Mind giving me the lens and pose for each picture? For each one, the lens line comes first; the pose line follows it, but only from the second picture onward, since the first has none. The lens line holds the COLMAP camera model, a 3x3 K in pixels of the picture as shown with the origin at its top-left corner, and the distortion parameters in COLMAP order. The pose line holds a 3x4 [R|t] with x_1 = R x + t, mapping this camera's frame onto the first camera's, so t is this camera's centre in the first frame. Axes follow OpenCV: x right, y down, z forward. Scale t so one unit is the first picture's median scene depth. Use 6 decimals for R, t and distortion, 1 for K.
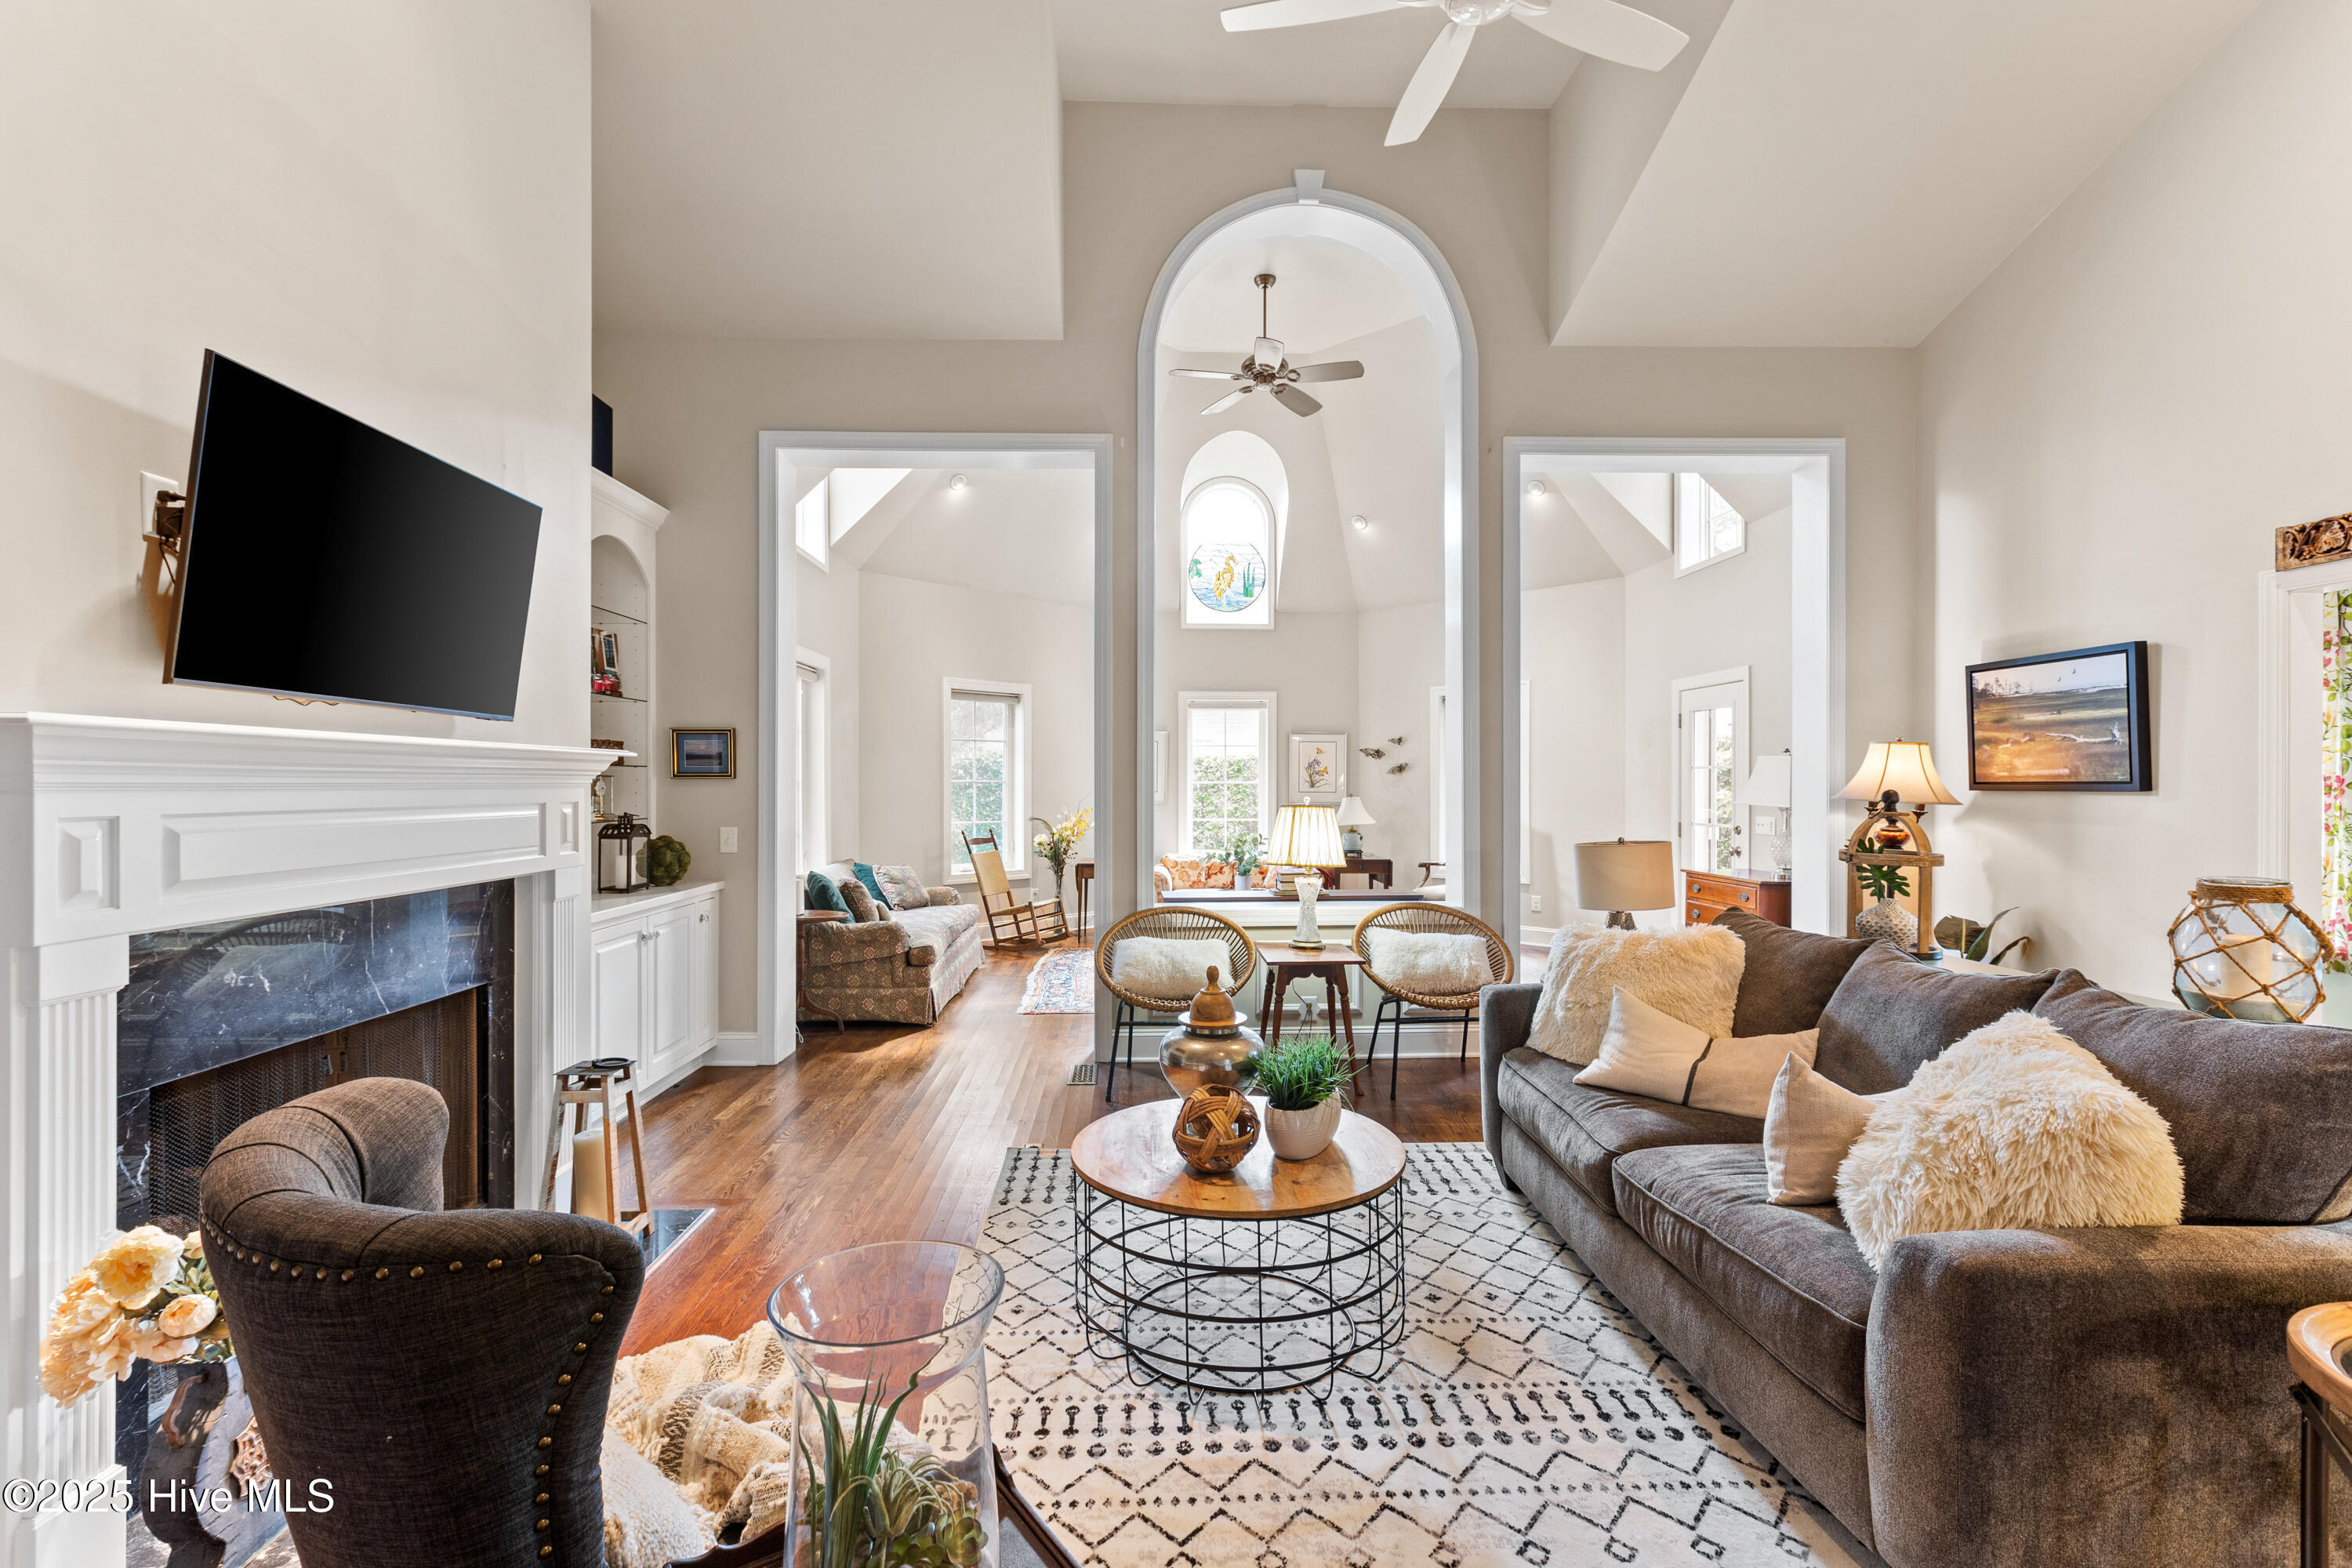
lens RADIAL K [[1059.1, 0, 1163.6], [0, 1059.1, 784.9], [0, 0, 1]] dist [0.001256, 0.000448]
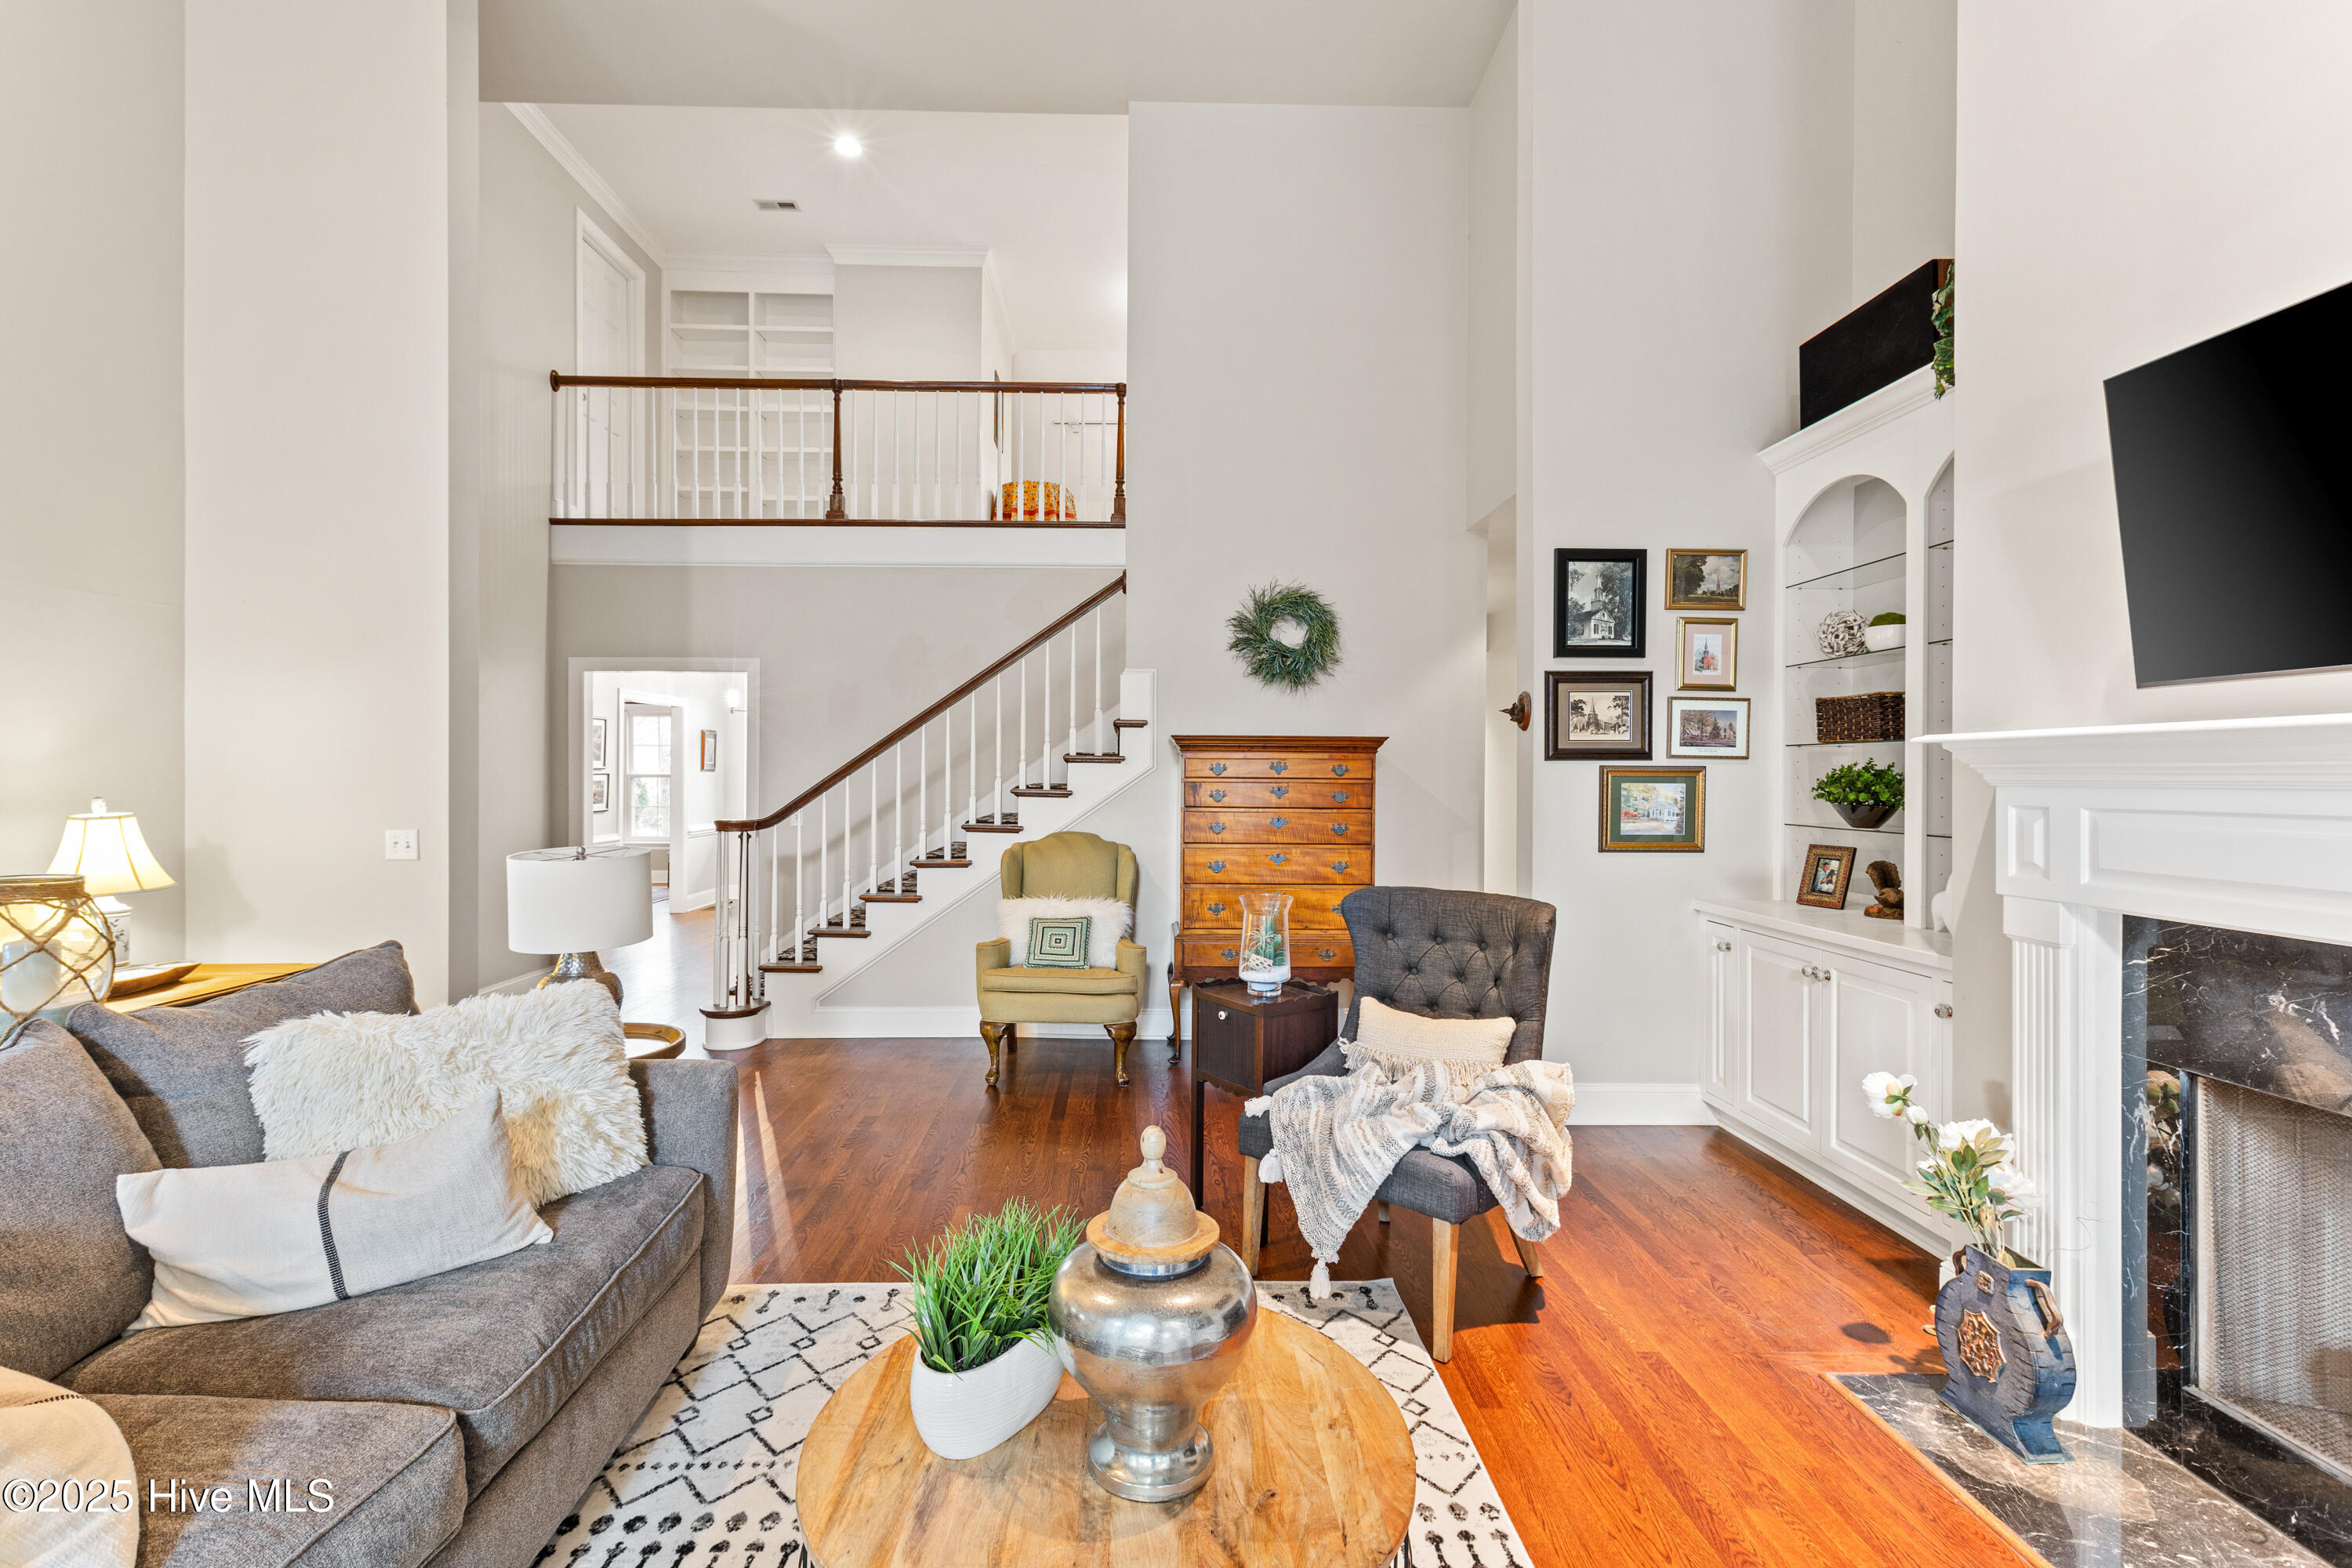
lens RADIAL K [[1059.1, 0, 1163.6], [0, 1059.1, 784.9], [0, 0, 1]] dist [0.001256, 0.000448]
pose [[-0.999986, -0.004205, 0.003090, 0.034479], [-0.004179, 0.999955, 0.008523, -0.002544], [-0.003126, 0.008510, -0.999959, 1.338829]]
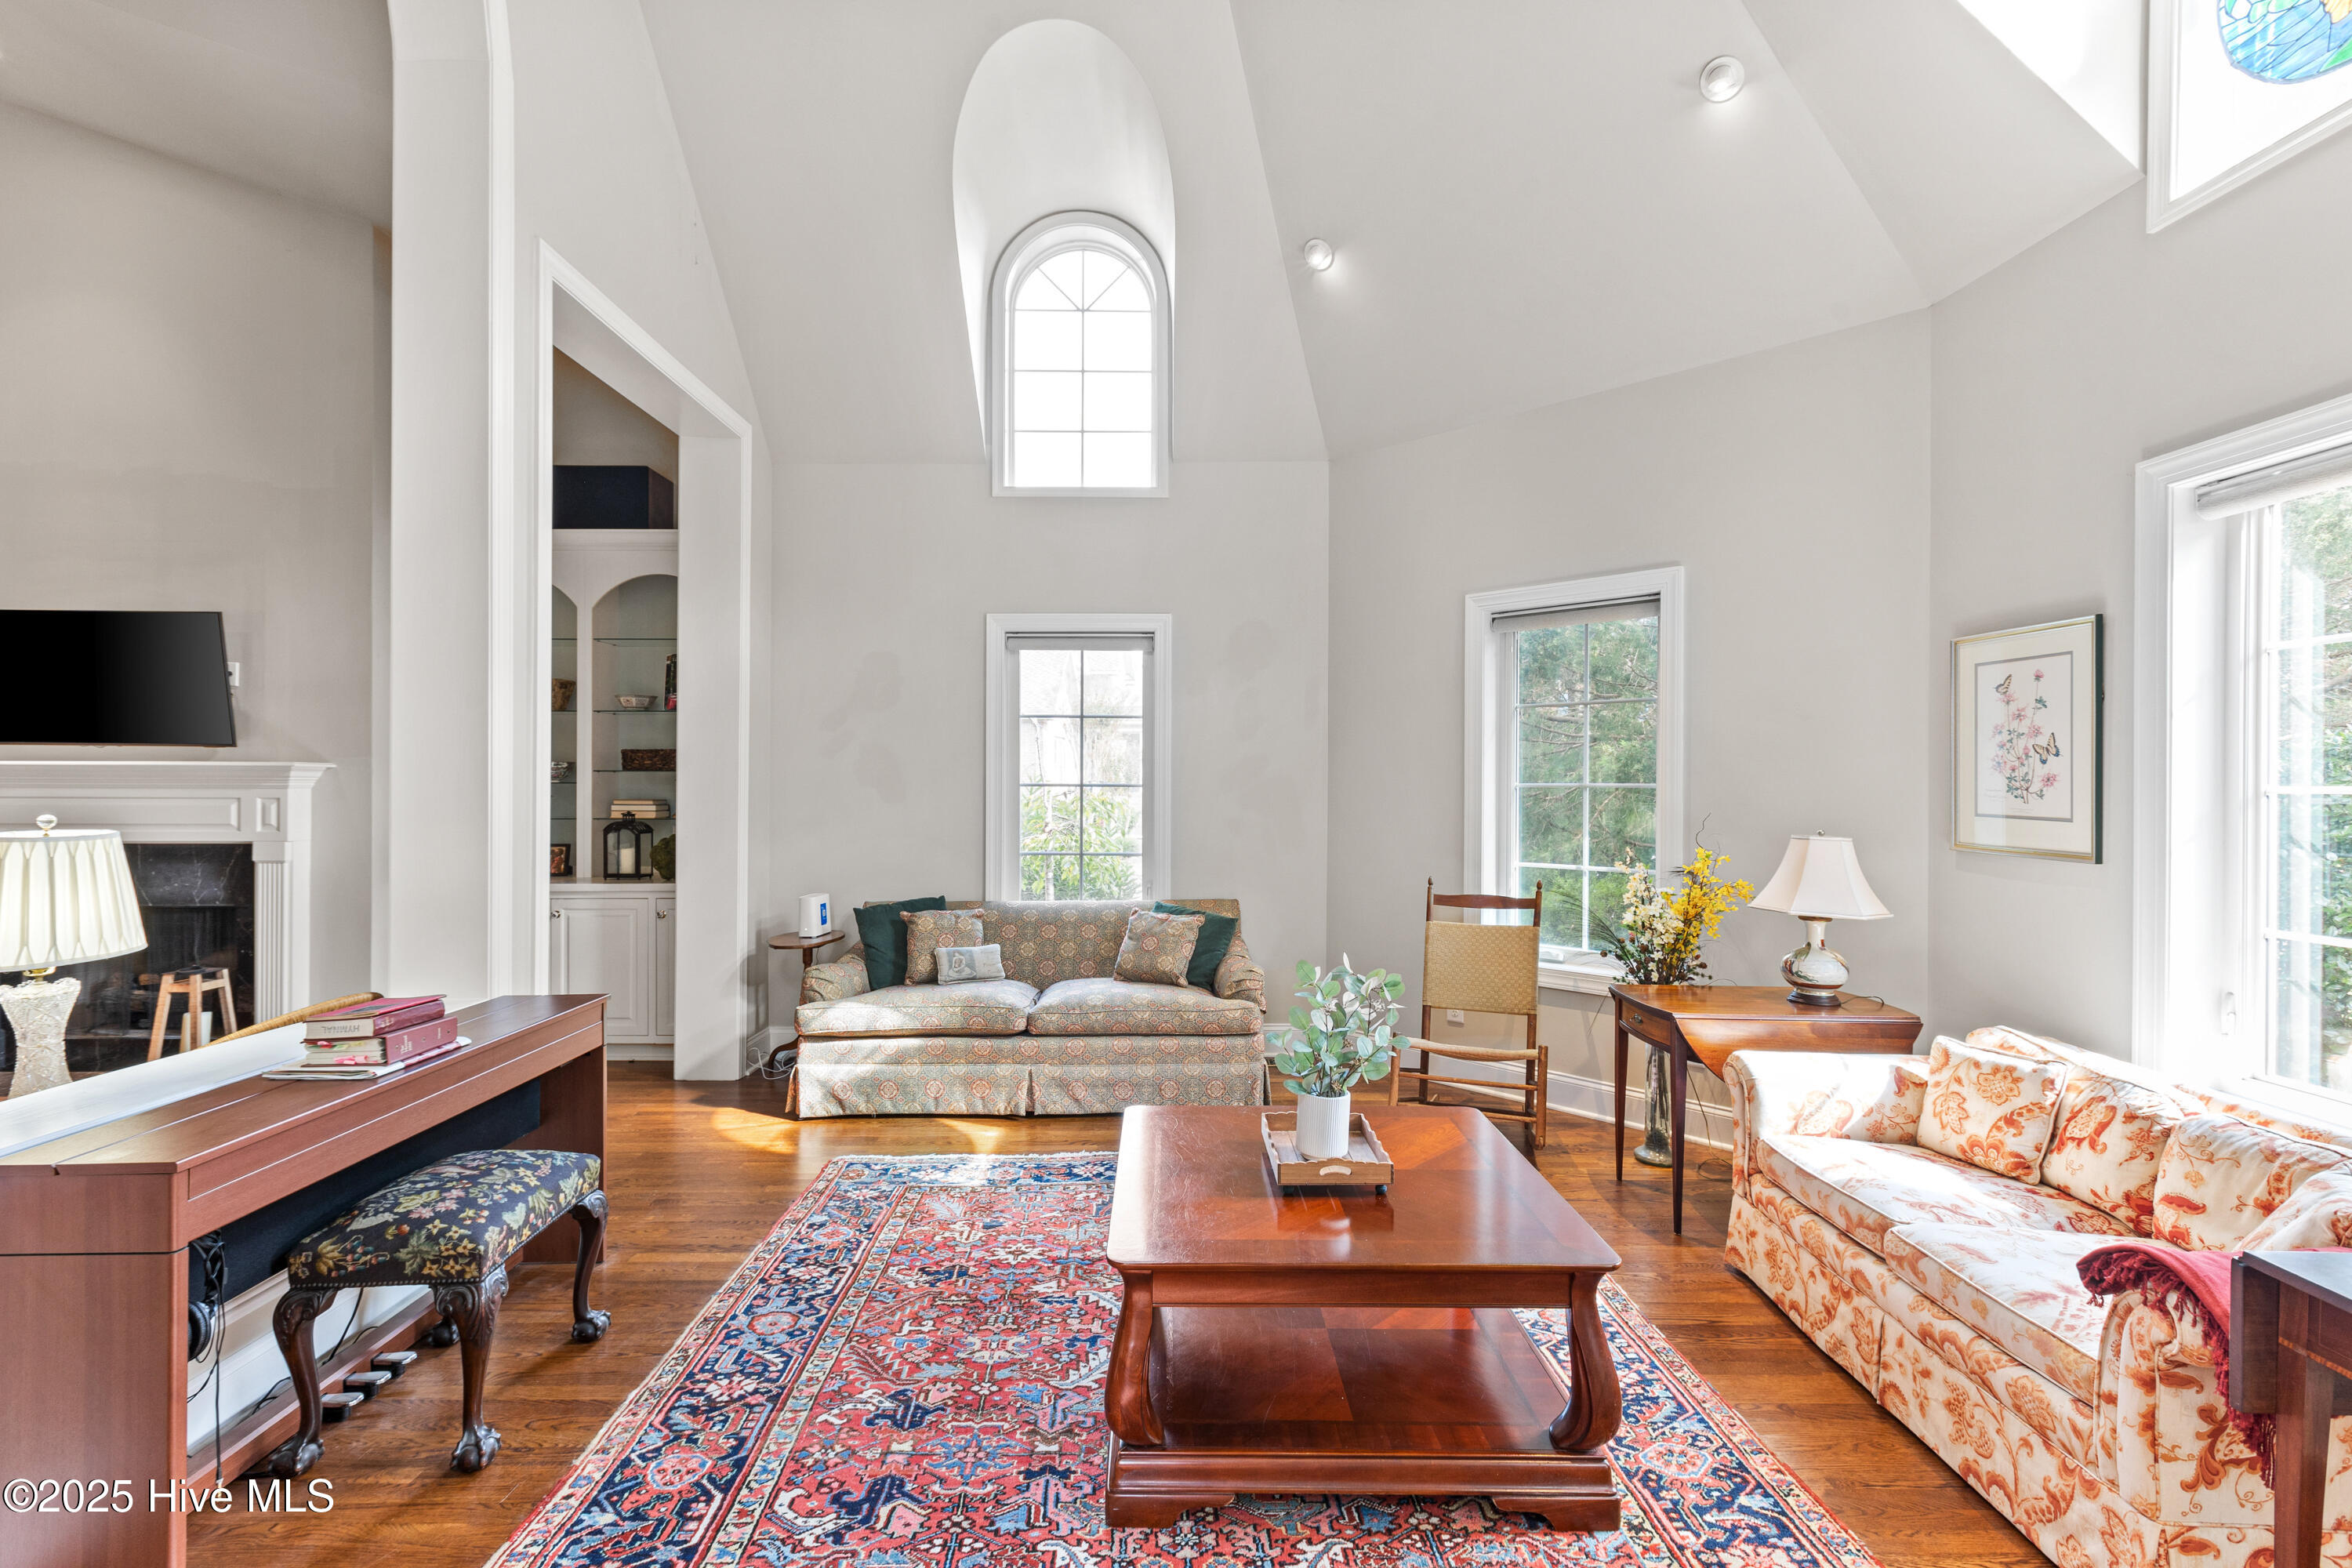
lens RADIAL K [[1059.1, 0, 1163.6], [0, 1059.1, 784.9], [0, 0, 1]] dist [0.001256, 0.000448]
pose [[-0.018212, -0.001496, -0.999833, 0.979768], [-0.004652, 0.999988, -0.001411, -0.005859], [0.999823, 0.004626, -0.018219, 2.446454]]
